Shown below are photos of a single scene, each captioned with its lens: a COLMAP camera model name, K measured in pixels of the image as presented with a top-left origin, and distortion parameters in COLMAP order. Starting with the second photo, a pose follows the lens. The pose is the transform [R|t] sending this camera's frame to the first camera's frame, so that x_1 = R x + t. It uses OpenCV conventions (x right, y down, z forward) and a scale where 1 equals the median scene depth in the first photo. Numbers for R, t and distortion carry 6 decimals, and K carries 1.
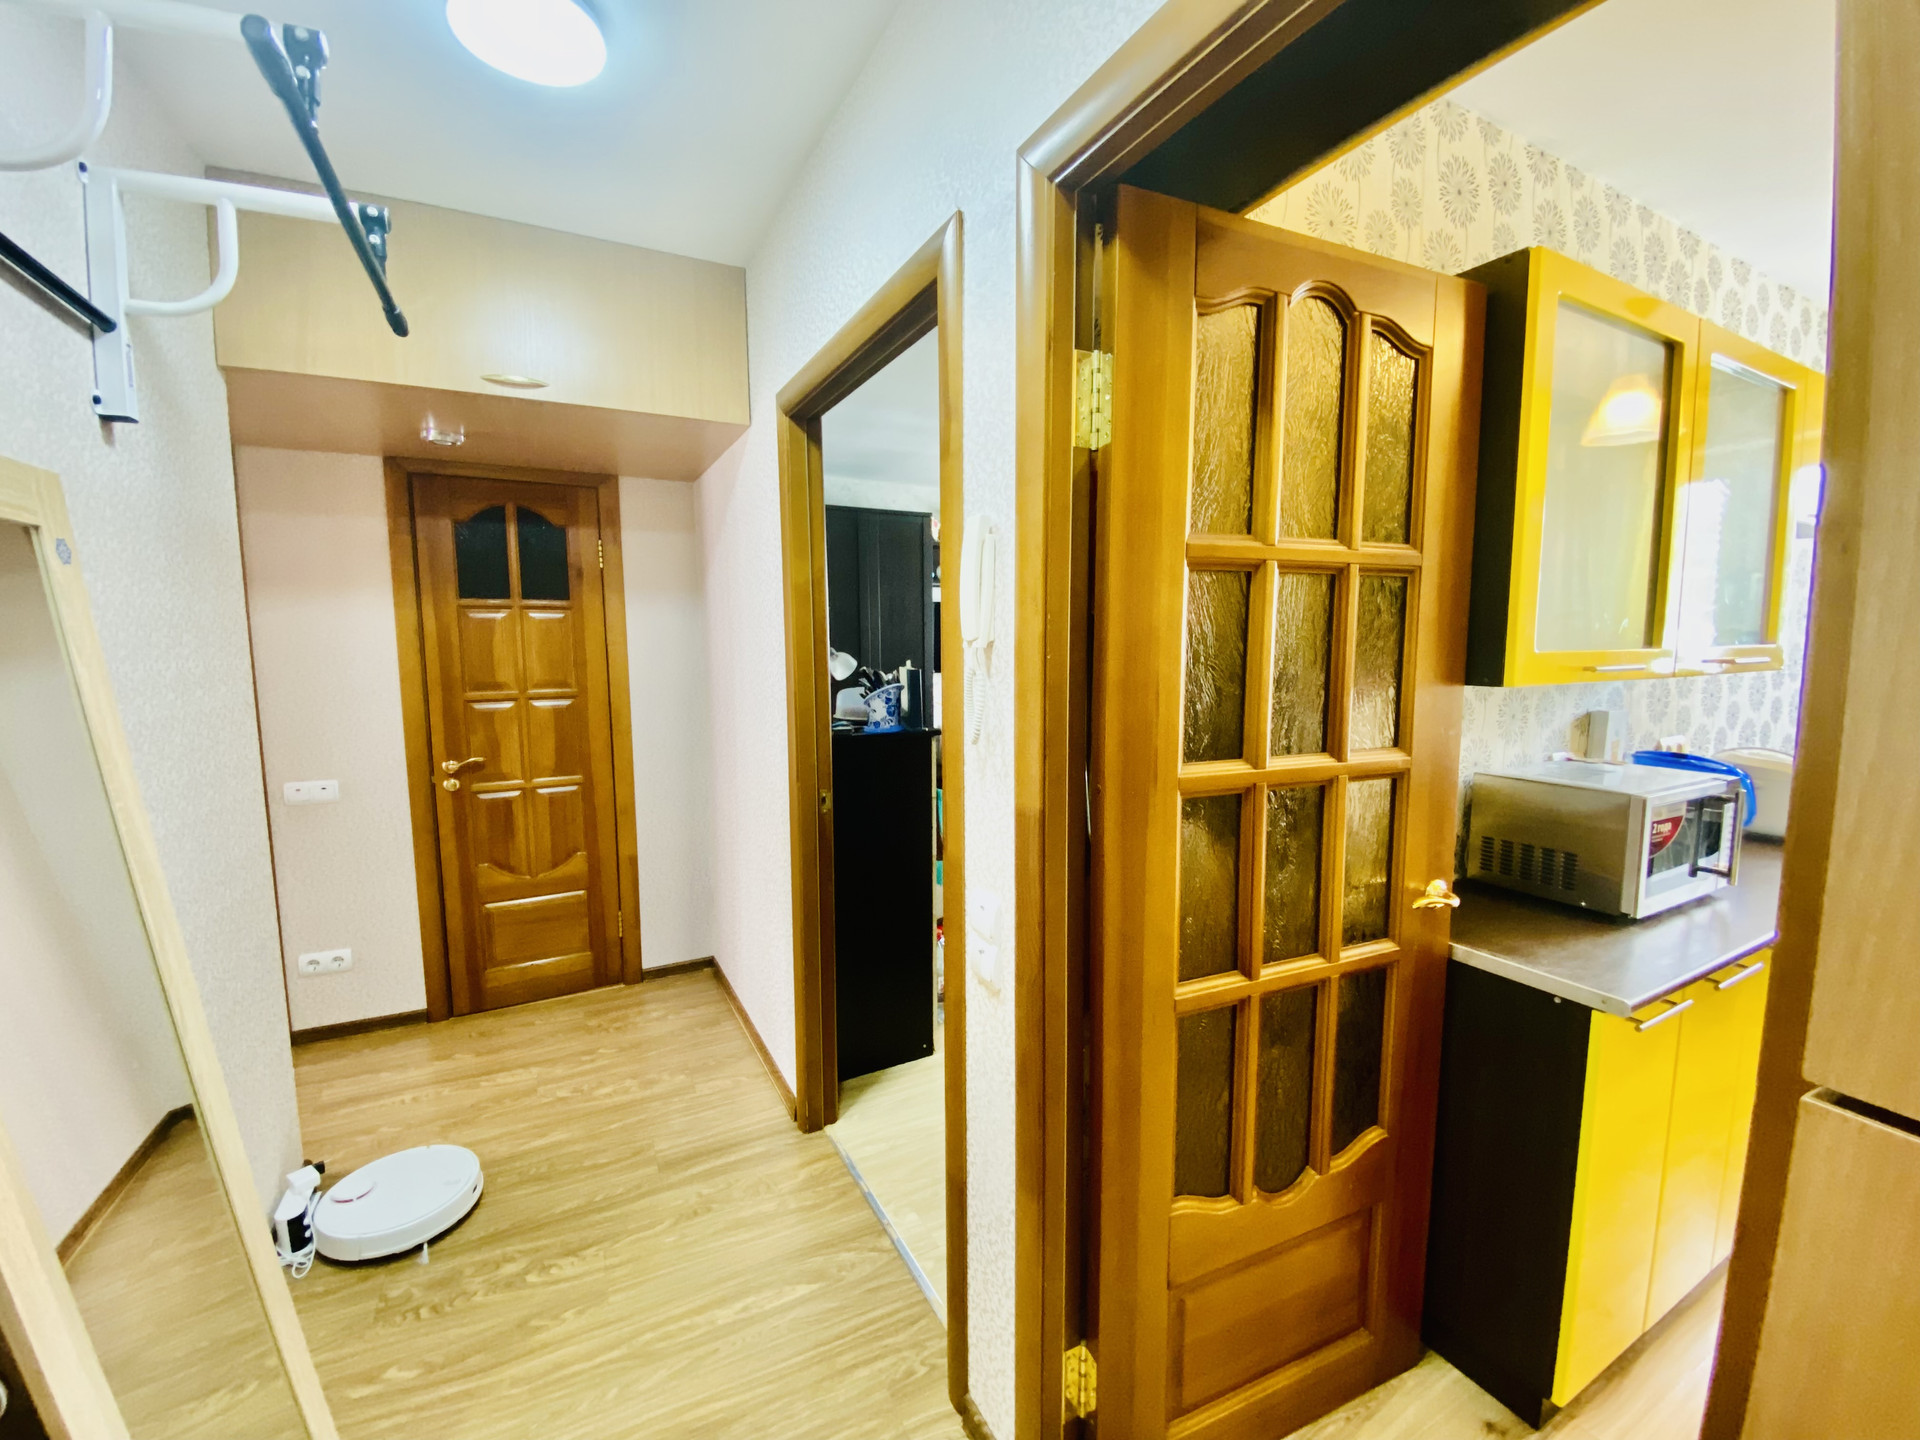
lens RADIAL K [[782.7, 0, 960.0], [0, 782.7, 720.0], [0, 0, 1]] dist [0.030947, -0.024194]
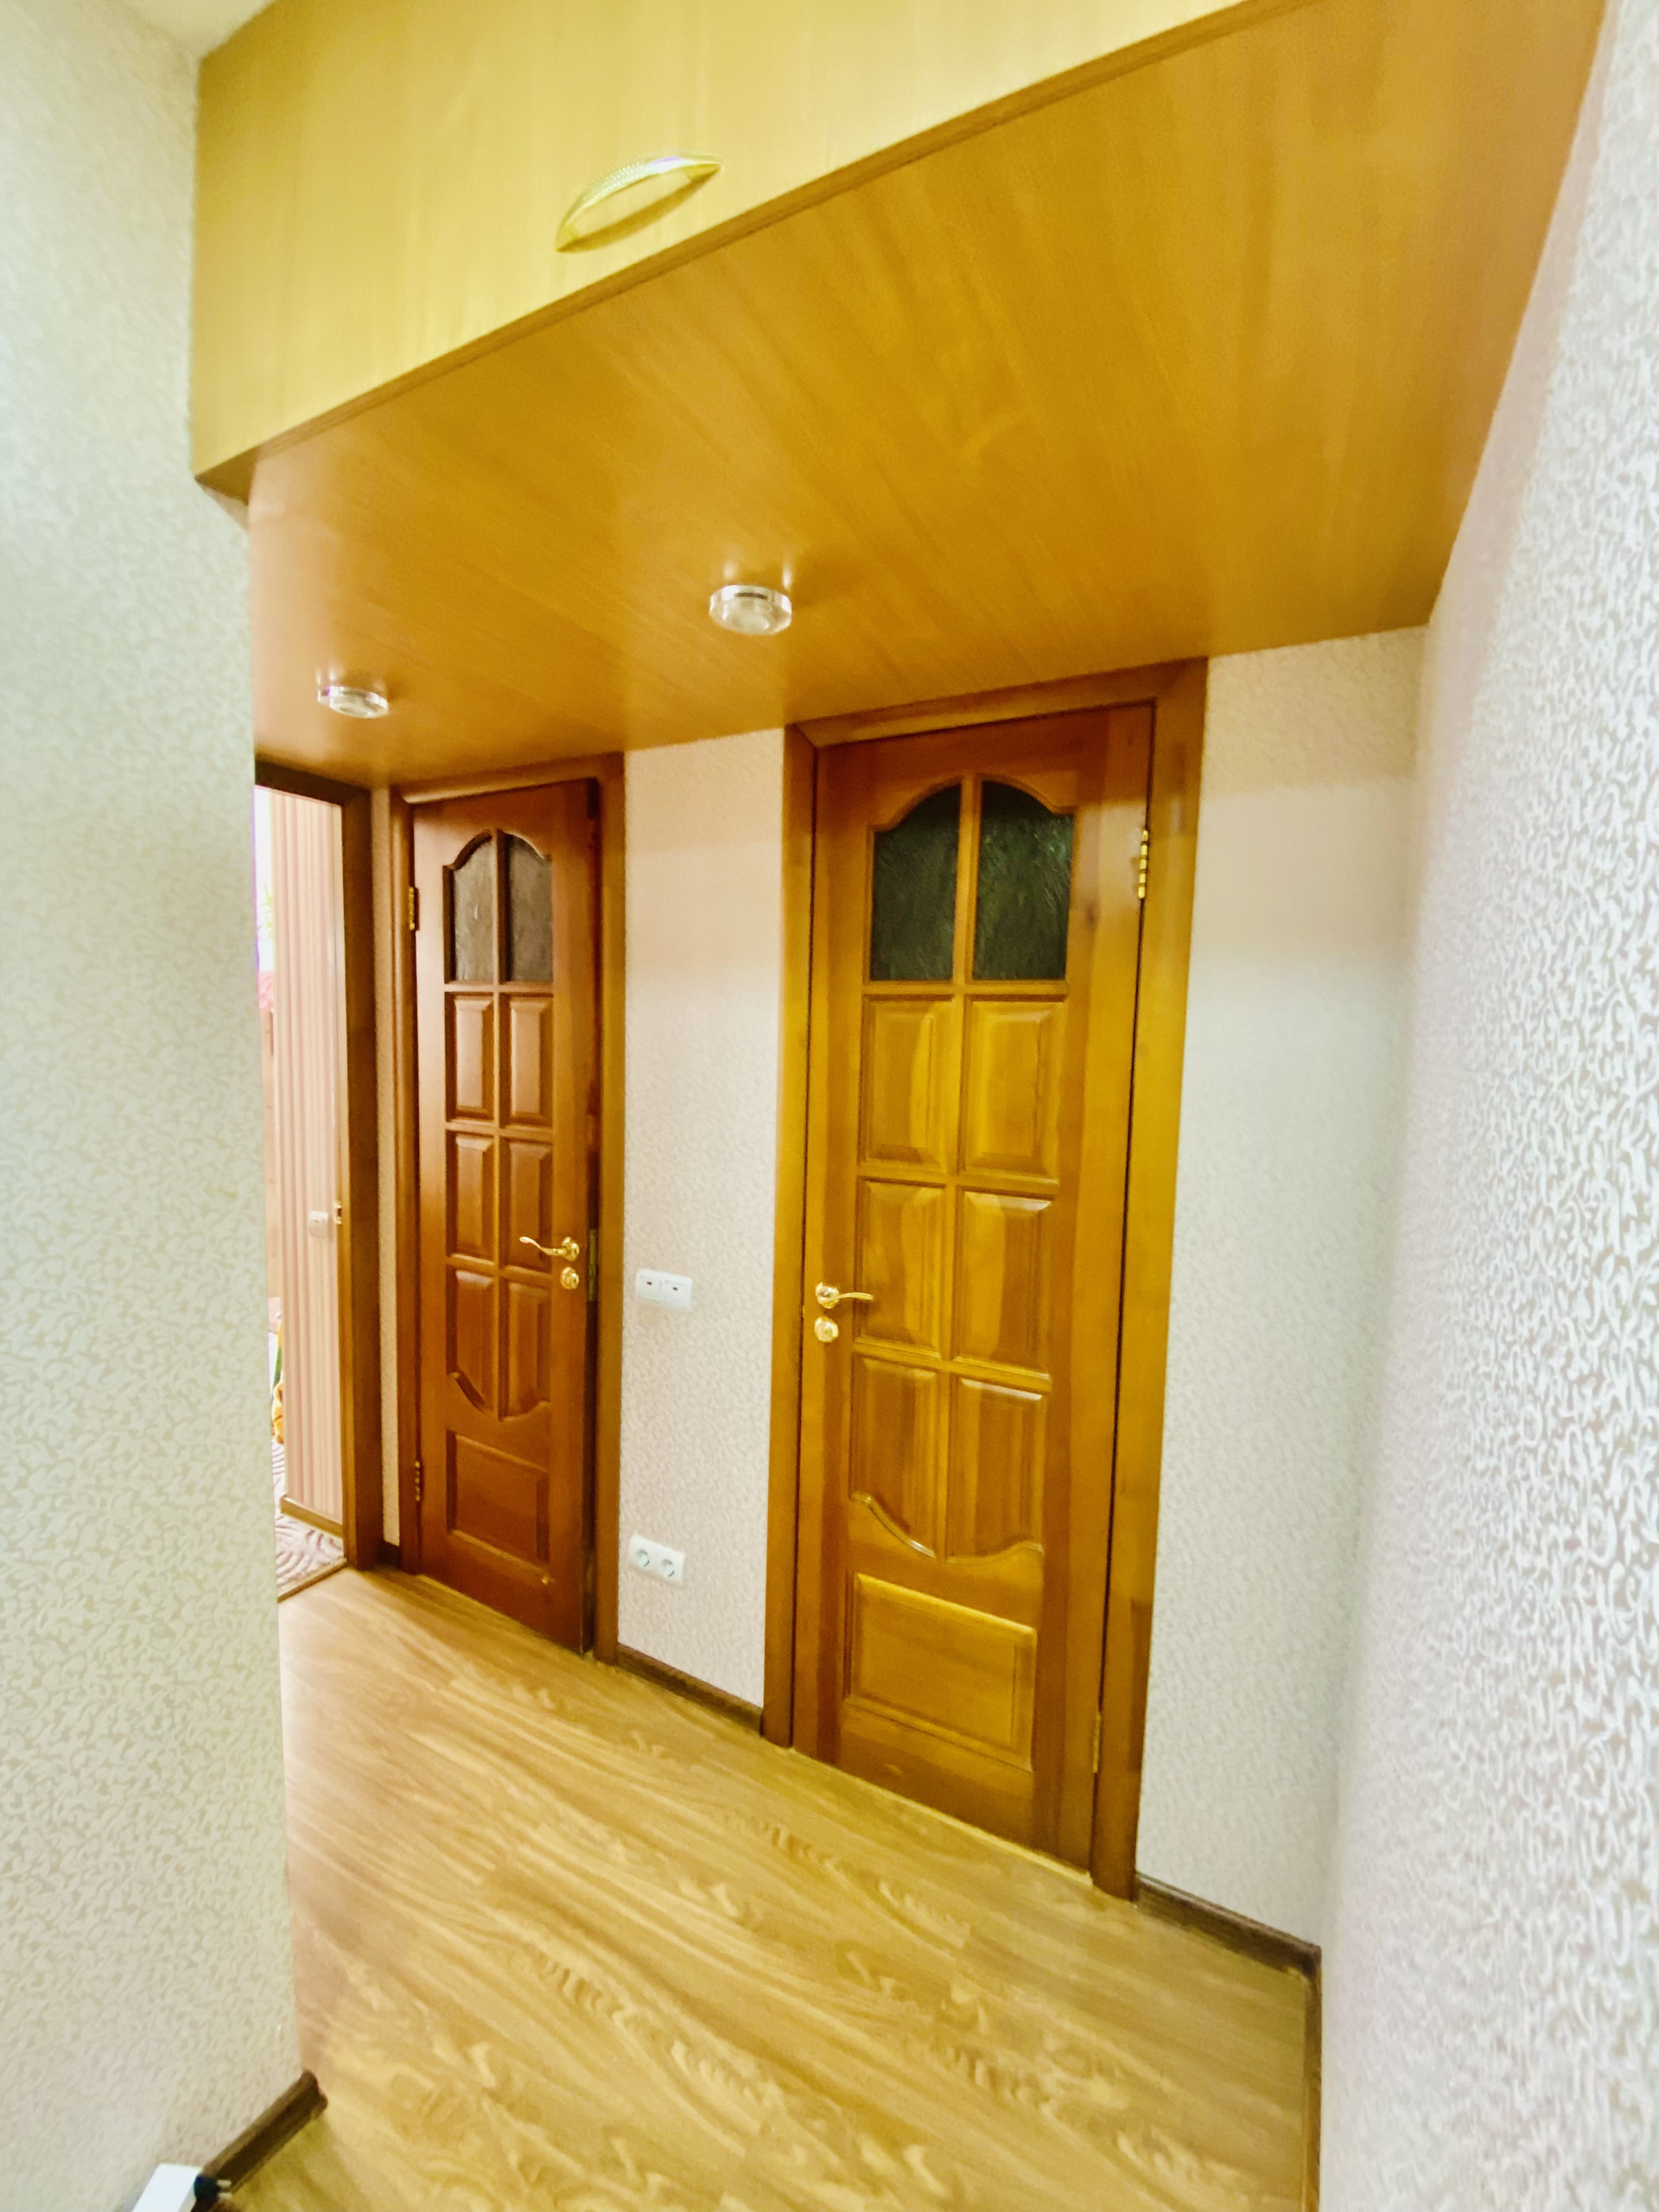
lens RADIAL K [[882.7, 0, 829.5], [0, 882.7, 1106.0], [0, 0, 1]] dist [0.025968, -0.023094]
pose [[0.577288, 0.088114, -0.811772, -0.165448], [-0.114874, 0.993037, 0.026097, -0.080337], [0.808420, 0.078186, 0.583391, 0.614236]]
